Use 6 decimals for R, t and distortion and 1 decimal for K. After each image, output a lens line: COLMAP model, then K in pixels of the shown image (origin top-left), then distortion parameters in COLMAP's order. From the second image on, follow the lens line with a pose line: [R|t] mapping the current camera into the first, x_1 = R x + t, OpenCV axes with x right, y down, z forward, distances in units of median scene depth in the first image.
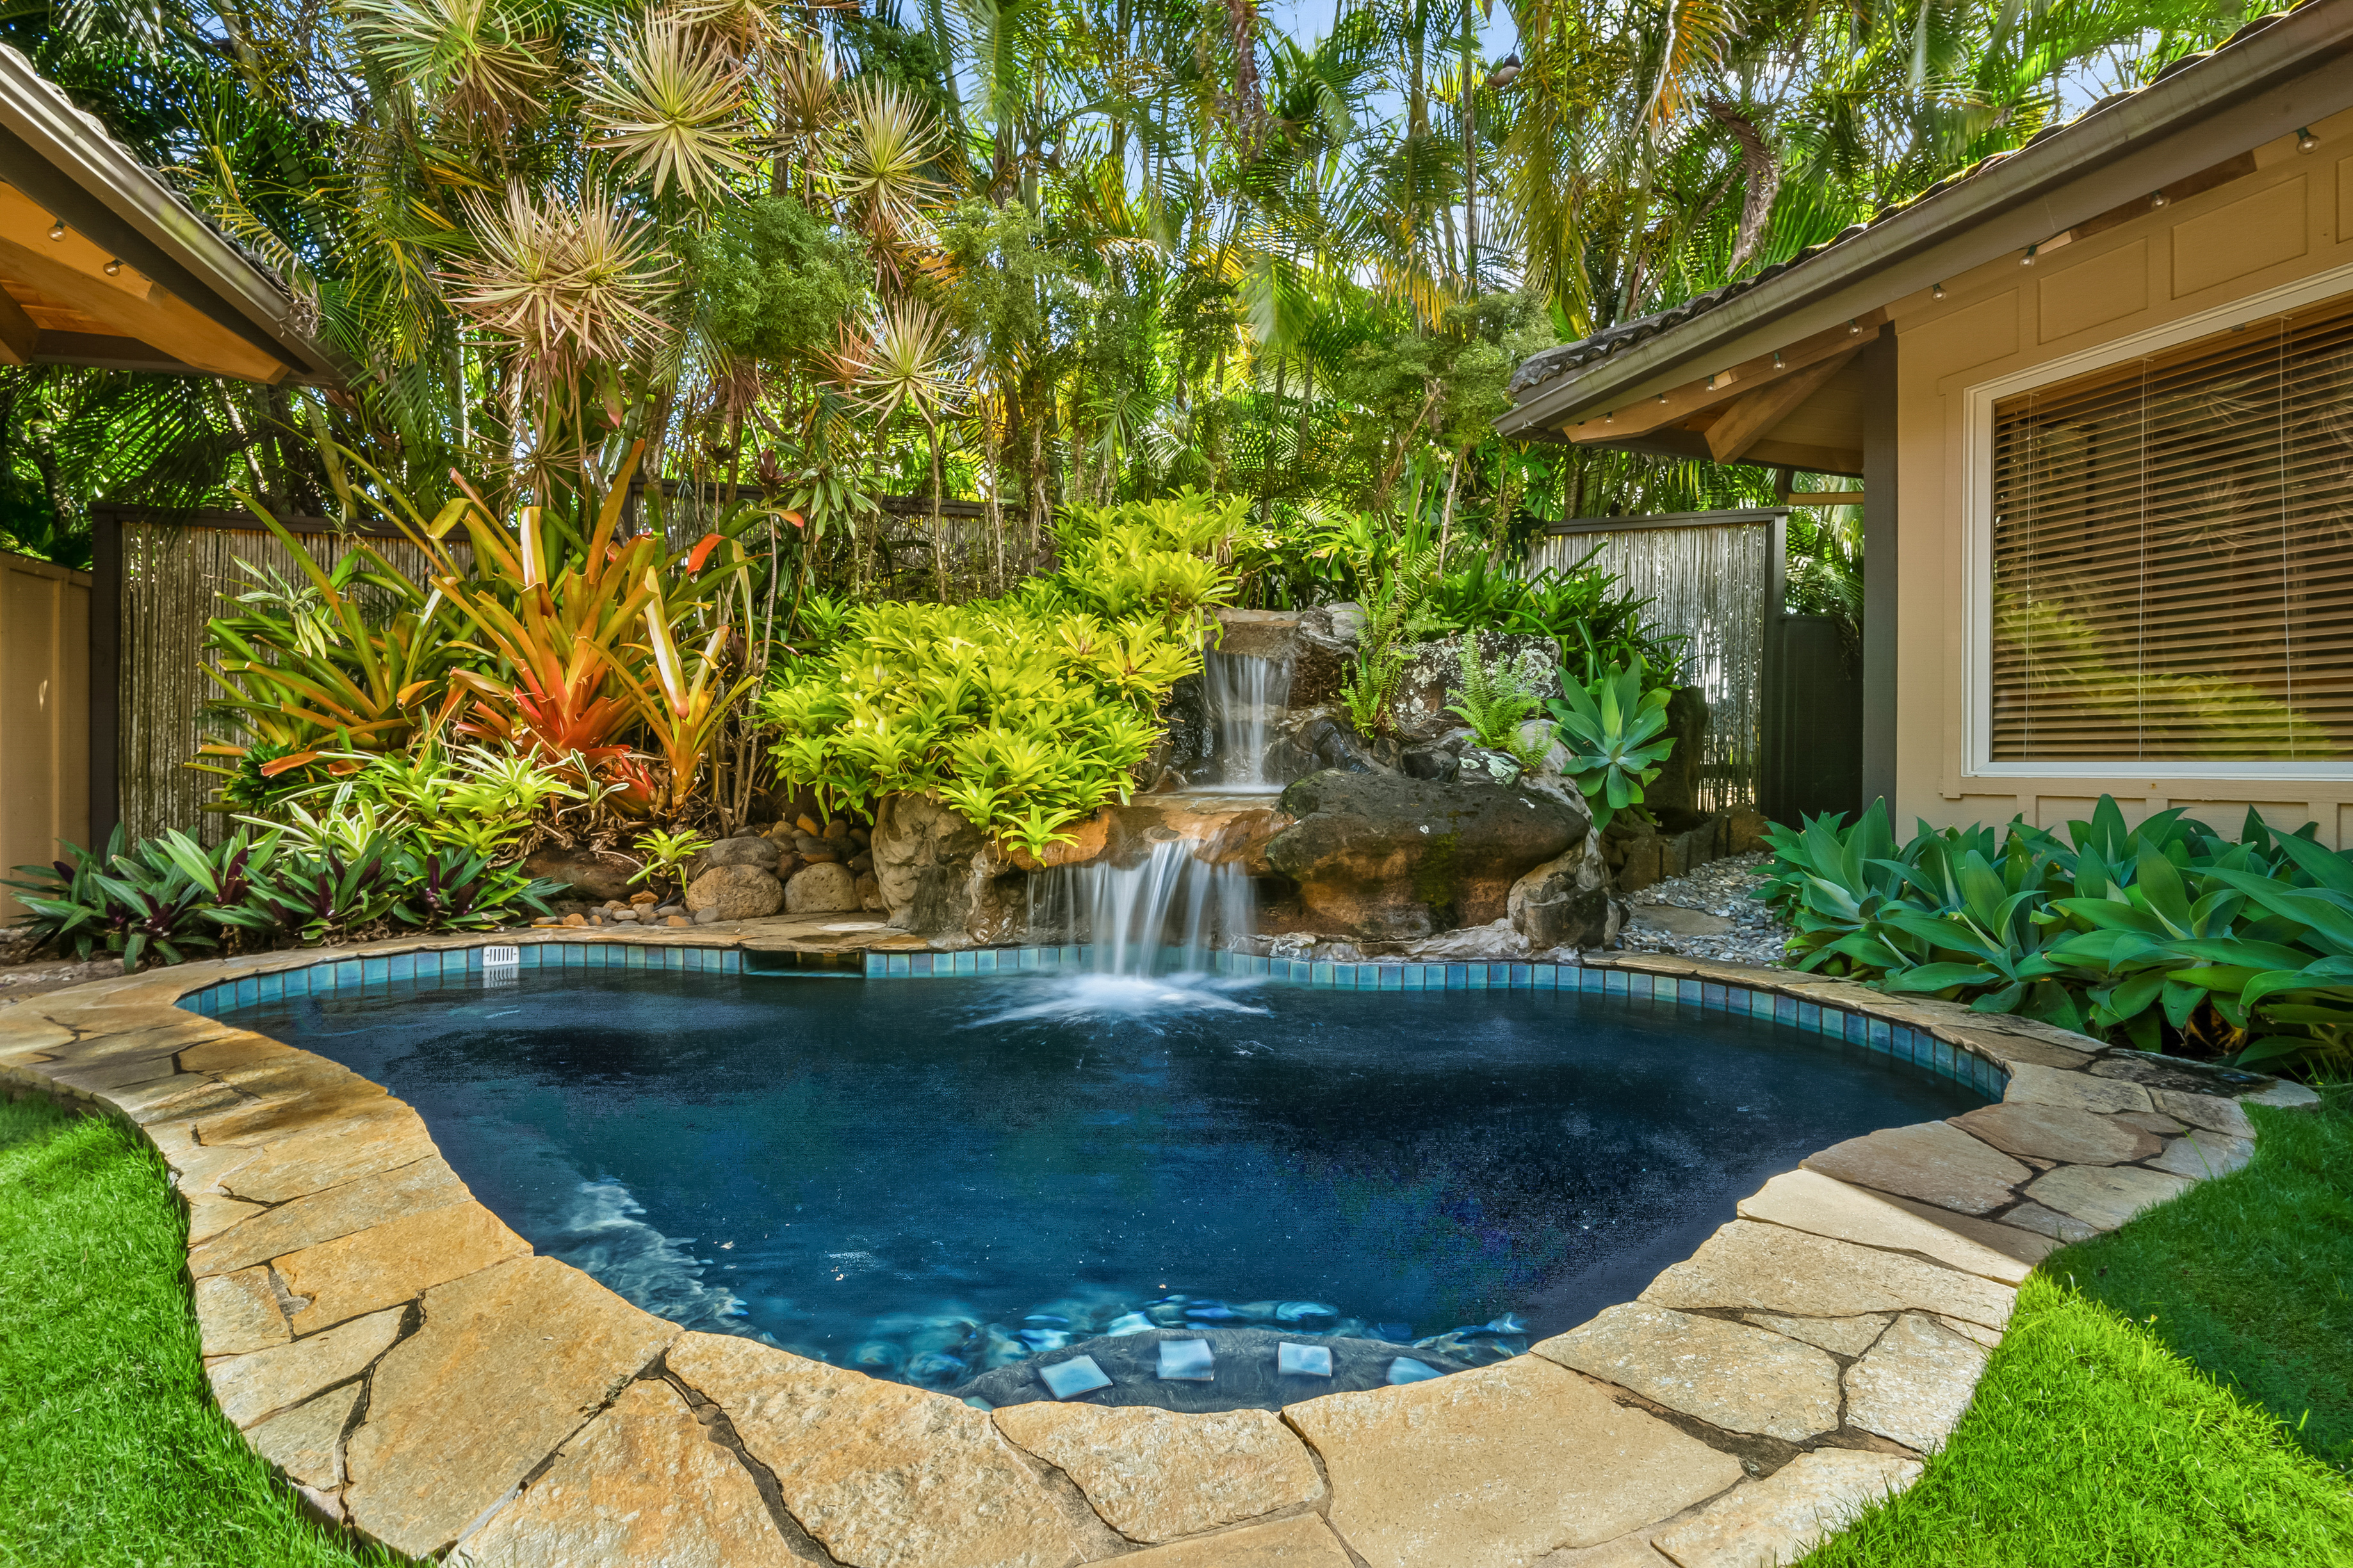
lens RADIAL K [[1082.4, 0, 1158.5], [0, 1082.4, 751.3], [0, 0, 1]] dist [-0.007771, 0.001214]
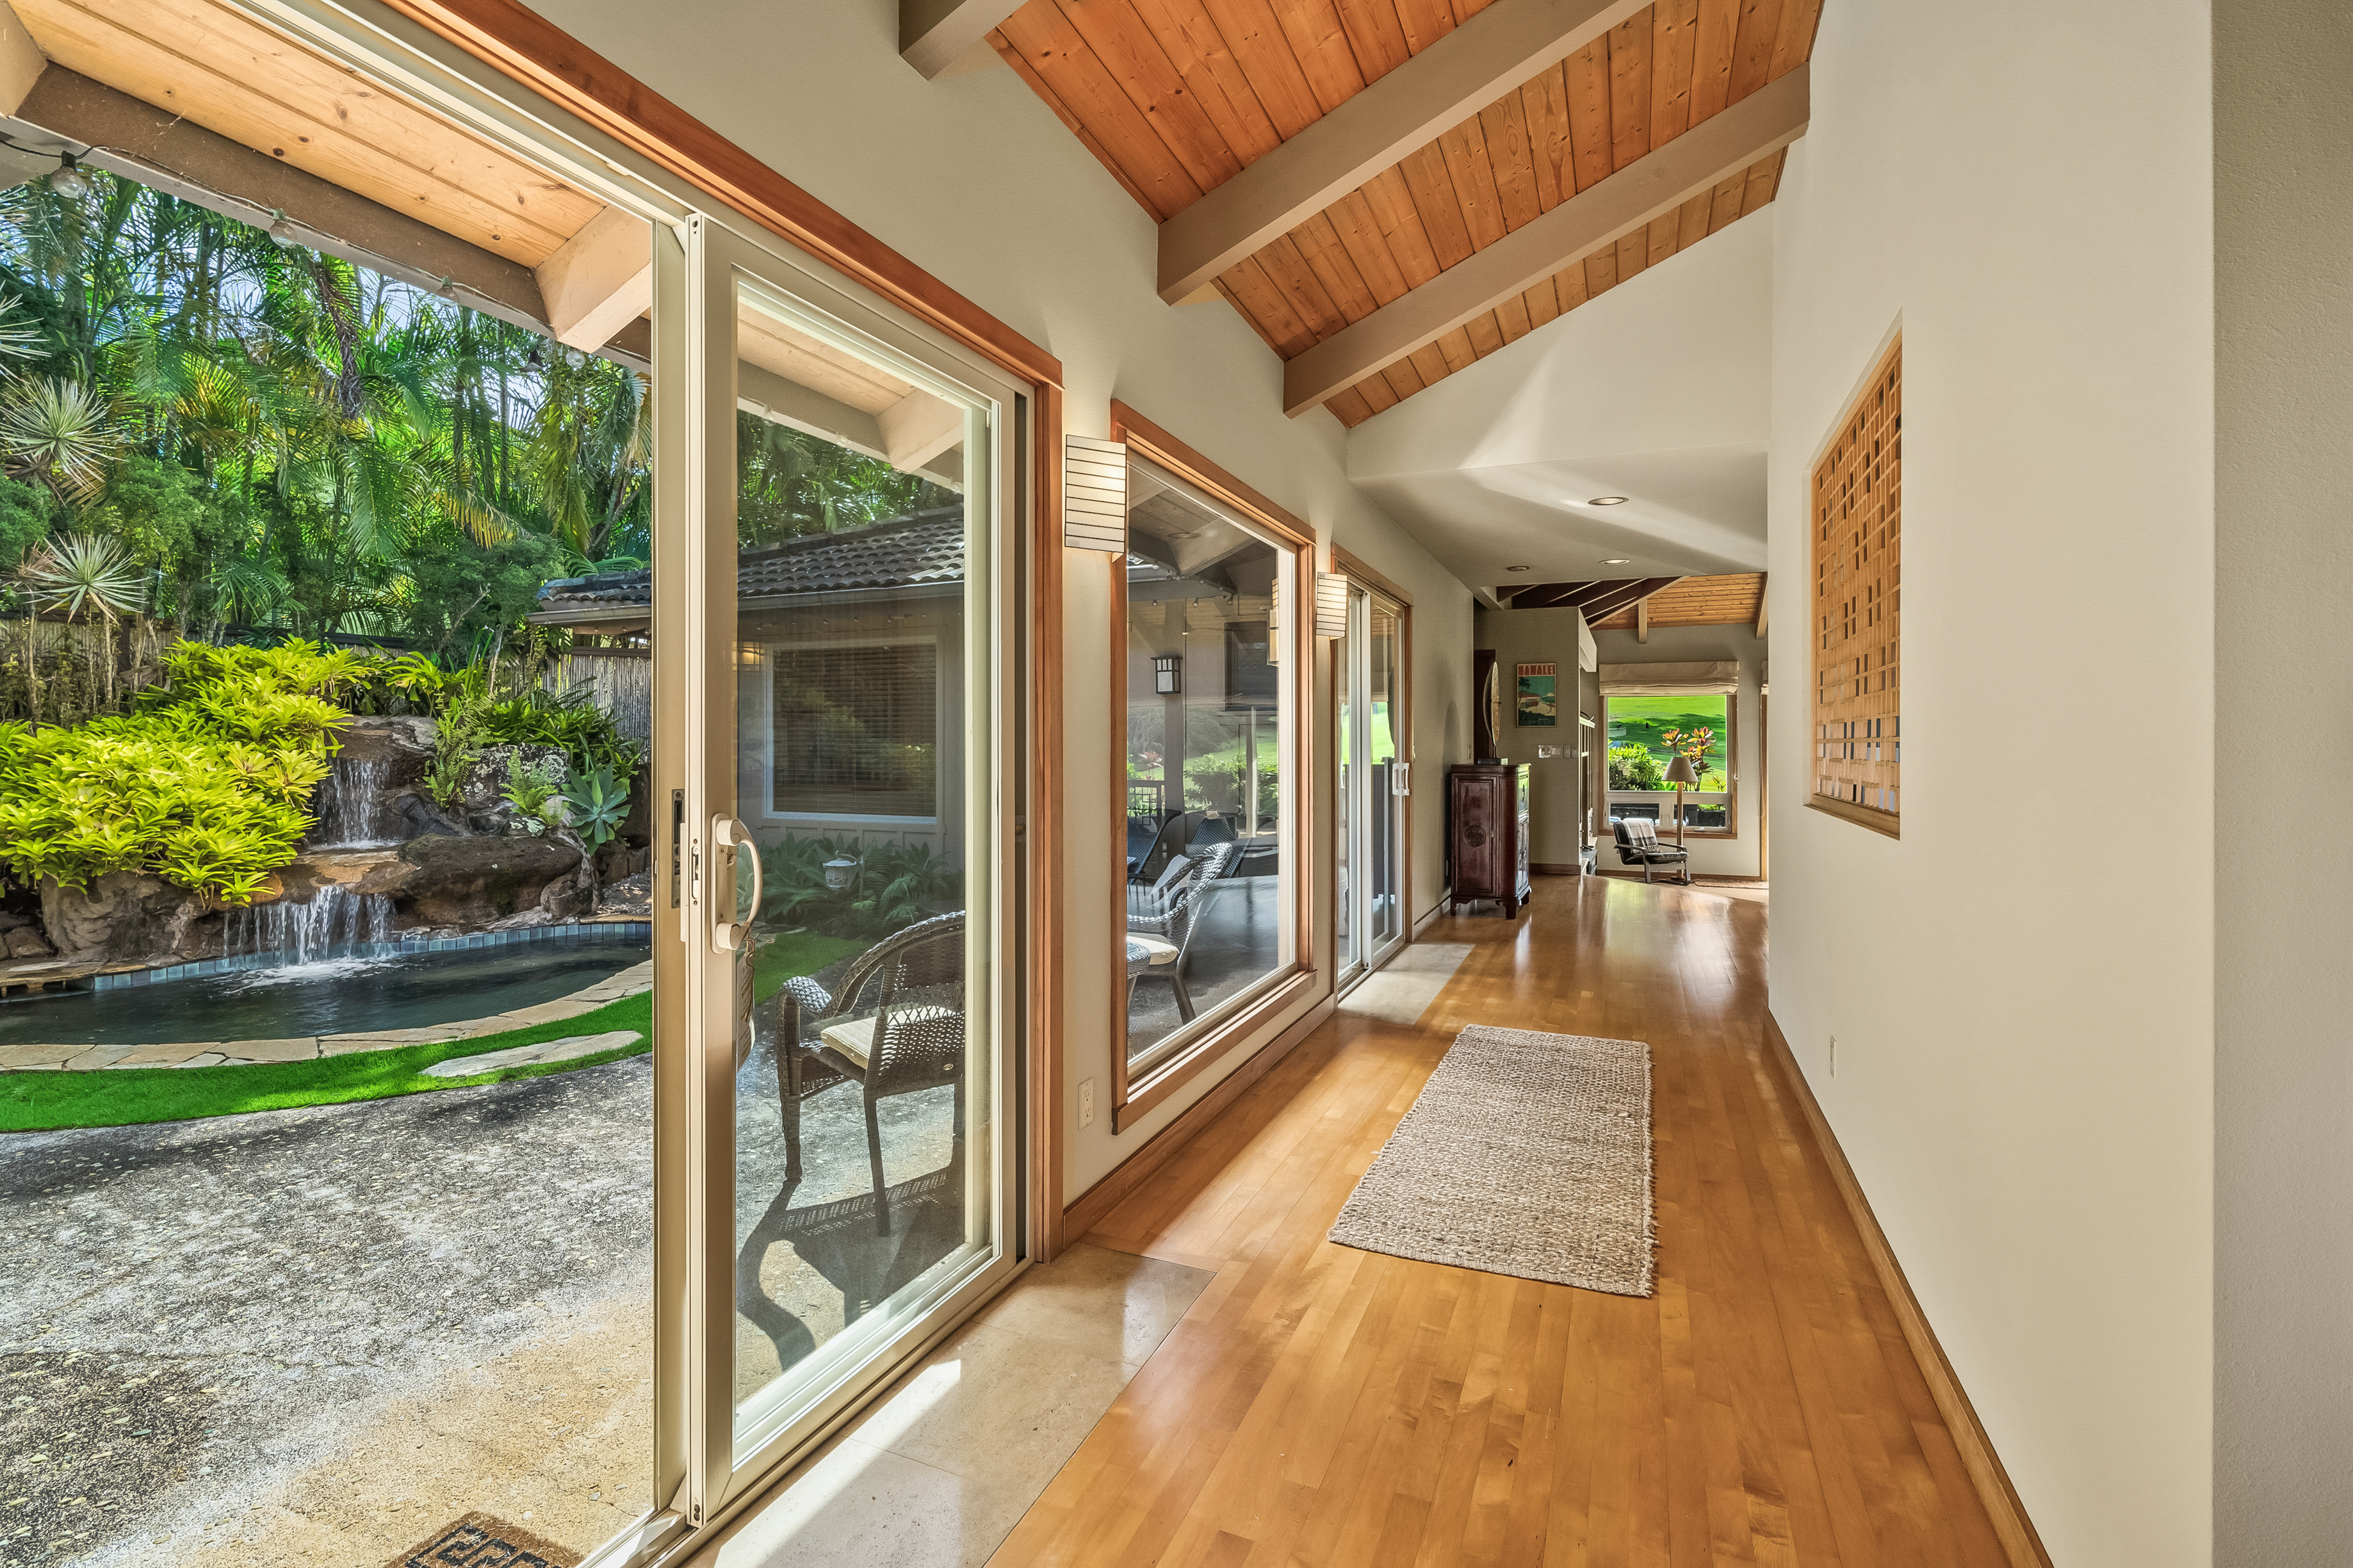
lens RADIAL K [[1082.4, 0, 1158.5], [0, 1082.4, 751.3], [0, 0, 1]] dist [-0.007771, 0.001214]
pose [[0.661439, -0.011829, 0.749905, -0.392390], [-0.005392, 0.999775, 0.020527, -0.169055], [-0.749979, -0.017621, 0.661226, -1.108537]]
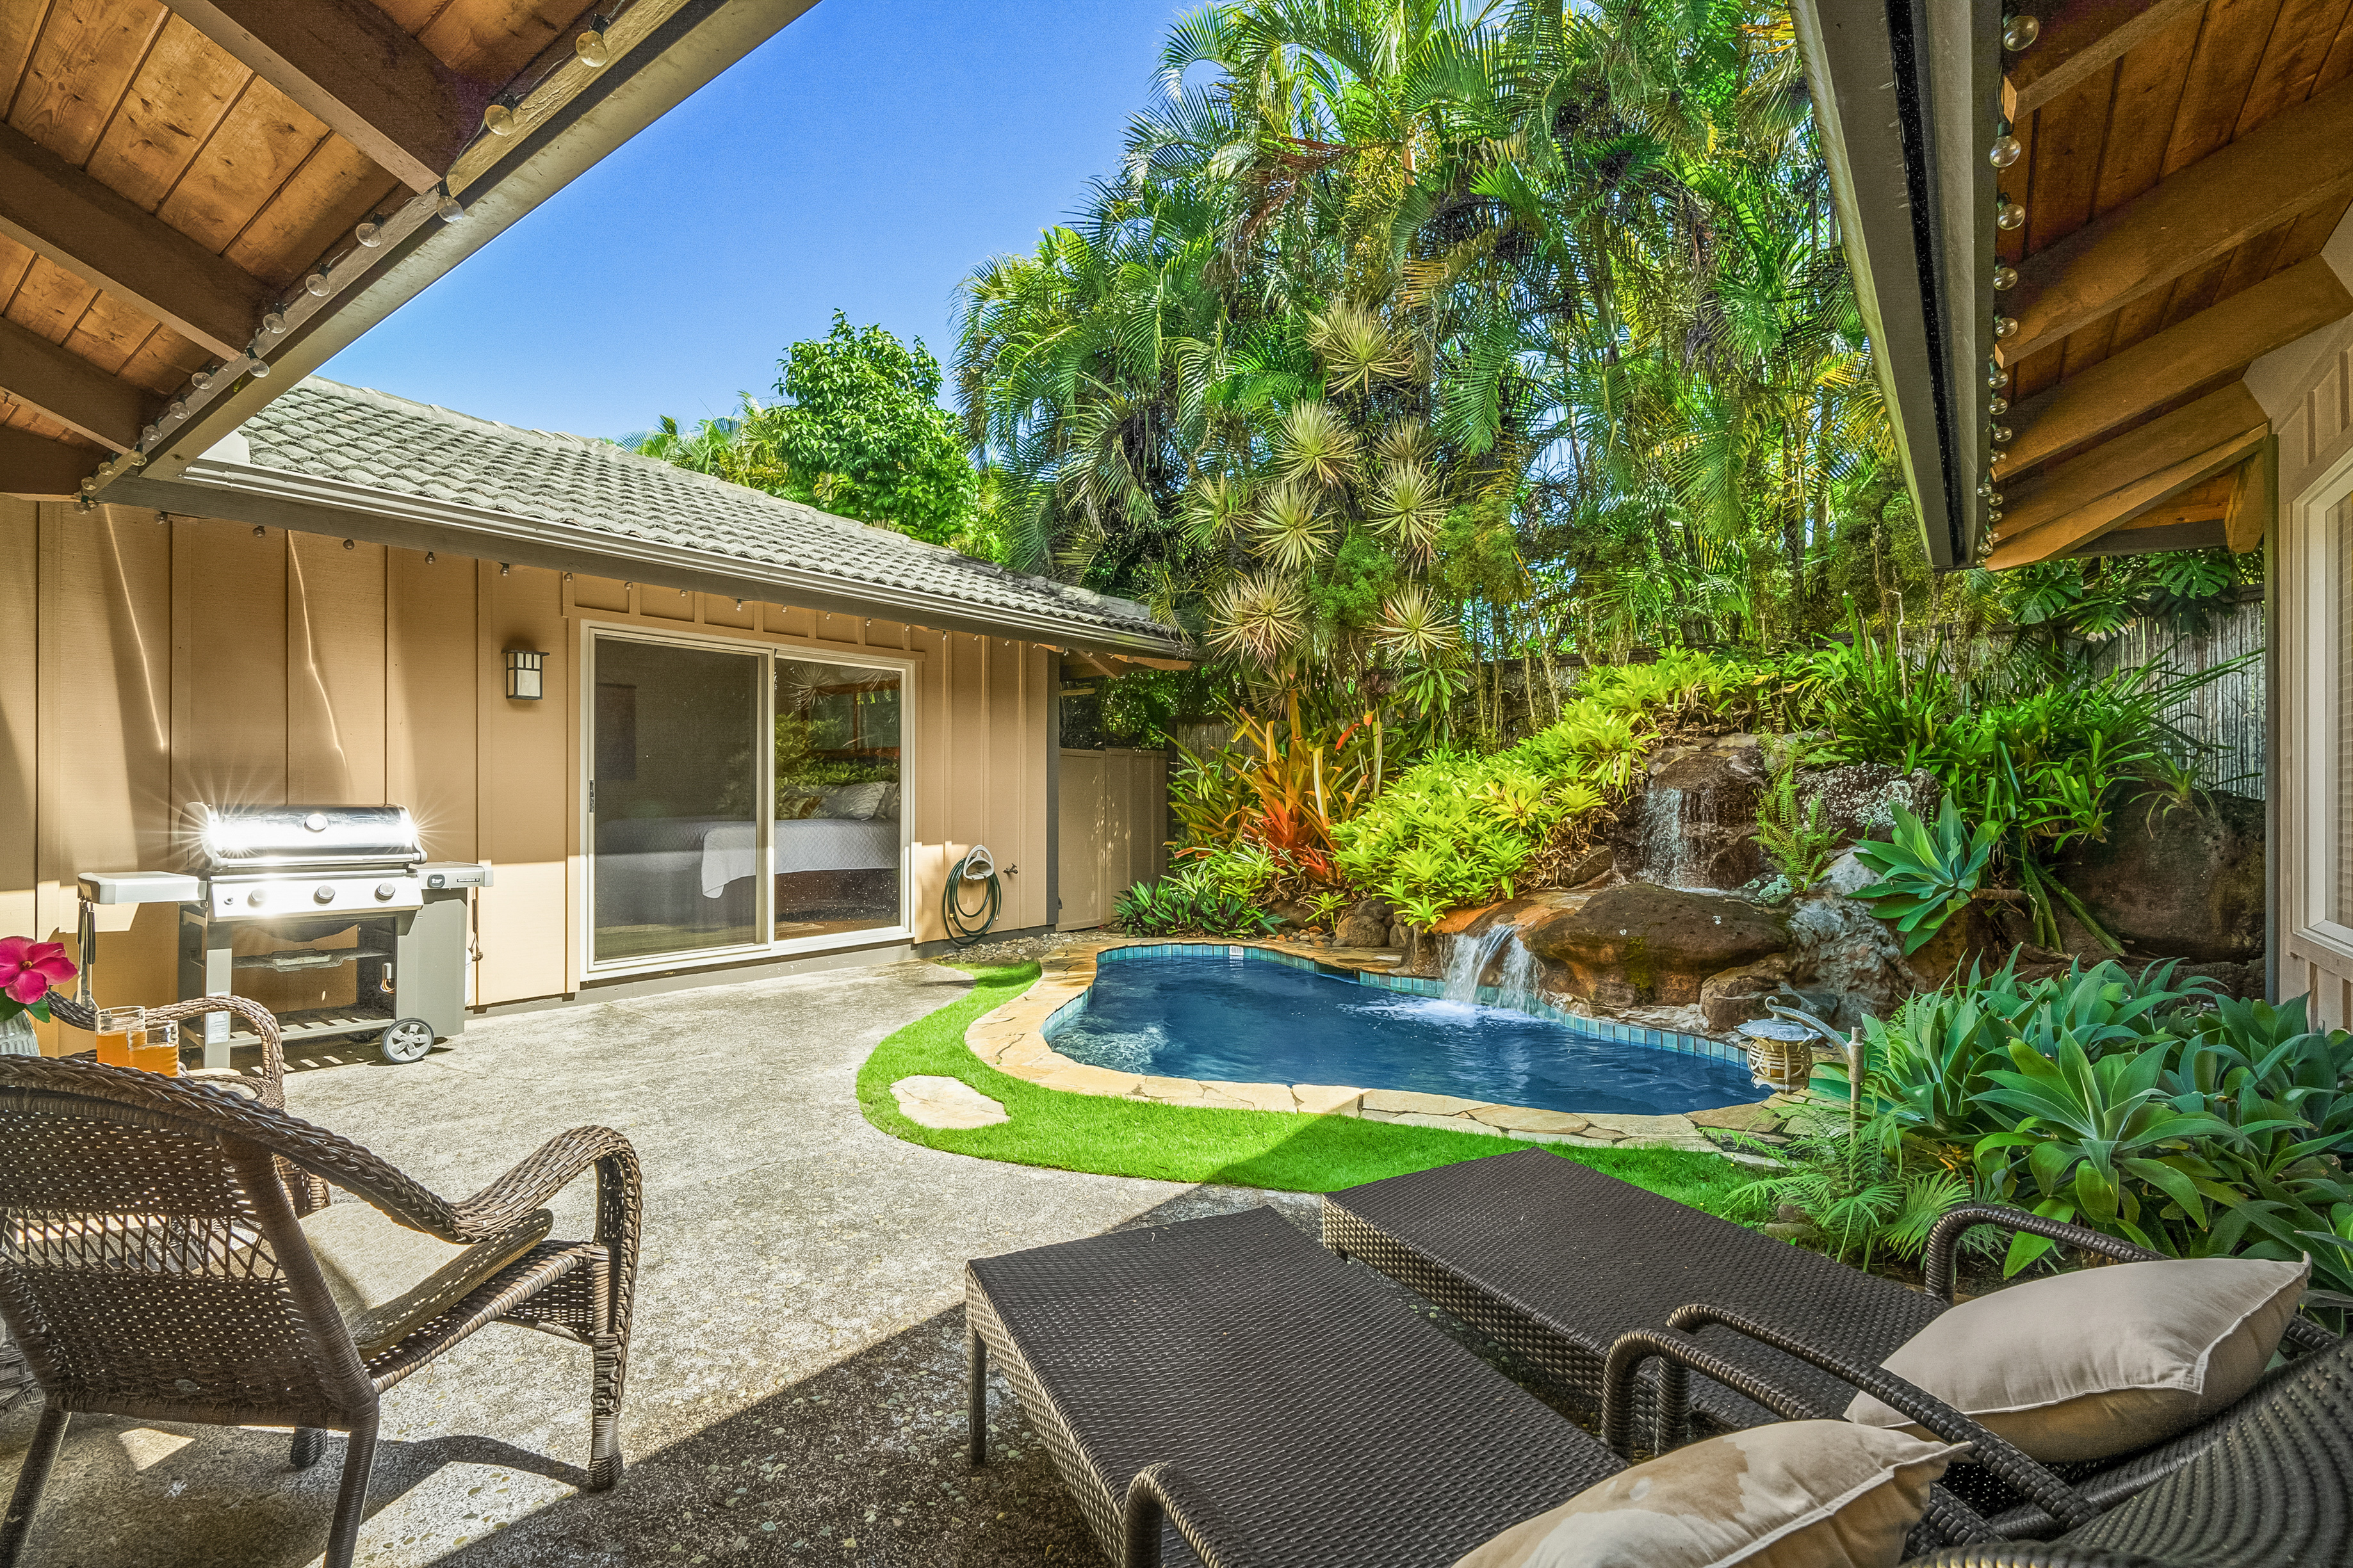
lens RADIAL K [[1083.6, 0, 1163.7], [0, 1083.6, 767.7], [0, 0, 1]] dist [0.000473, -0.000987]
pose [[0.579843, -0.027015, -0.814280, 0.970285], [0.014860, 0.999635, -0.022582, -0.111429], [0.814593, 0.000994, 0.580033, -0.303846]]
